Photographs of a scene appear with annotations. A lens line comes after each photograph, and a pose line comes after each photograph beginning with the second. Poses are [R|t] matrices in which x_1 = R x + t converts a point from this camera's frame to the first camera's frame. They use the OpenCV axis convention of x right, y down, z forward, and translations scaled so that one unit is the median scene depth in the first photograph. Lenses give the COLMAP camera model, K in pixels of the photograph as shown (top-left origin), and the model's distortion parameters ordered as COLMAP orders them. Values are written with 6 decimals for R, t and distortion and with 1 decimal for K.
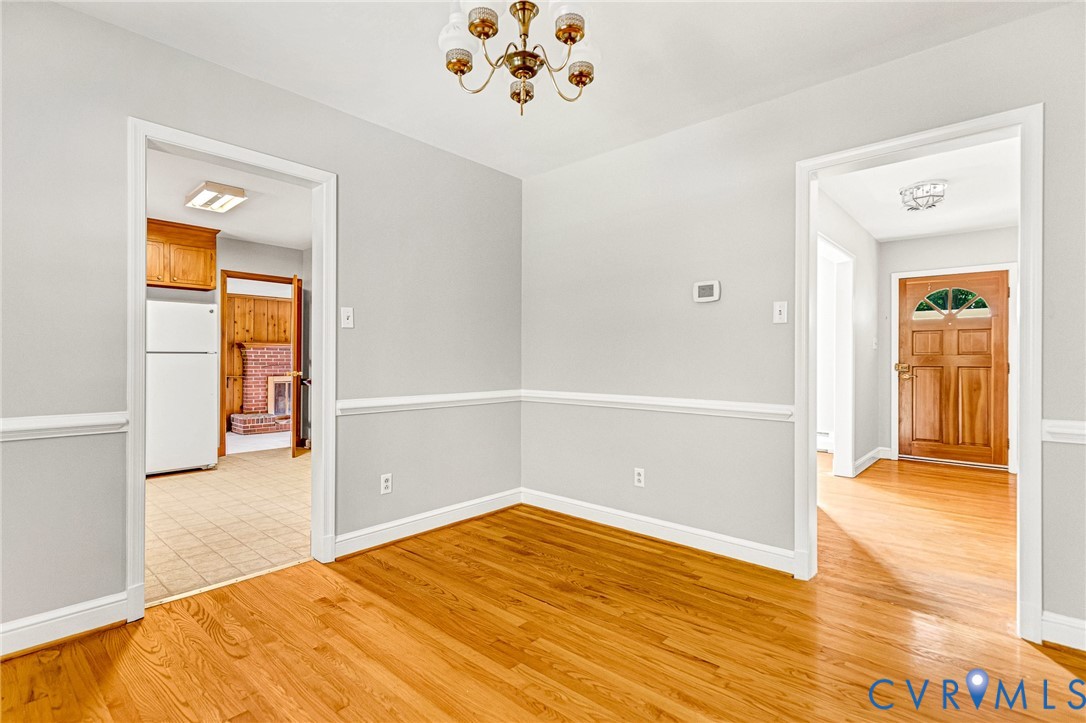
lens RADIAL K [[511.9, 0, 543.3], [0, 511.9, 363.3], [0, 0, 1]] dist [0.010029, -0.000835]
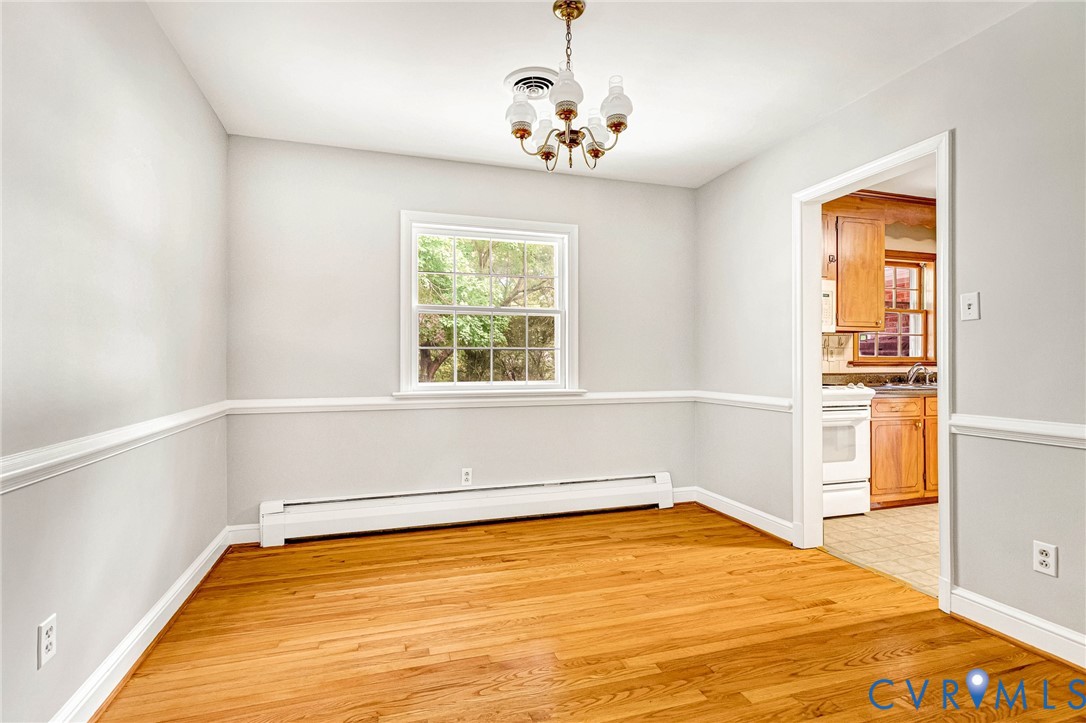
lens RADIAL K [[511.9, 0, 543.3], [0, 511.9, 363.3], [0, 0, 1]] dist [0.010029, -0.000835]
pose [[-0.497686, -0.003333, -0.867351, 0.758692], [-0.001559, 0.999994, -0.002948, -0.003300], [0.867356, -0.000115, -0.497688, 1.060539]]
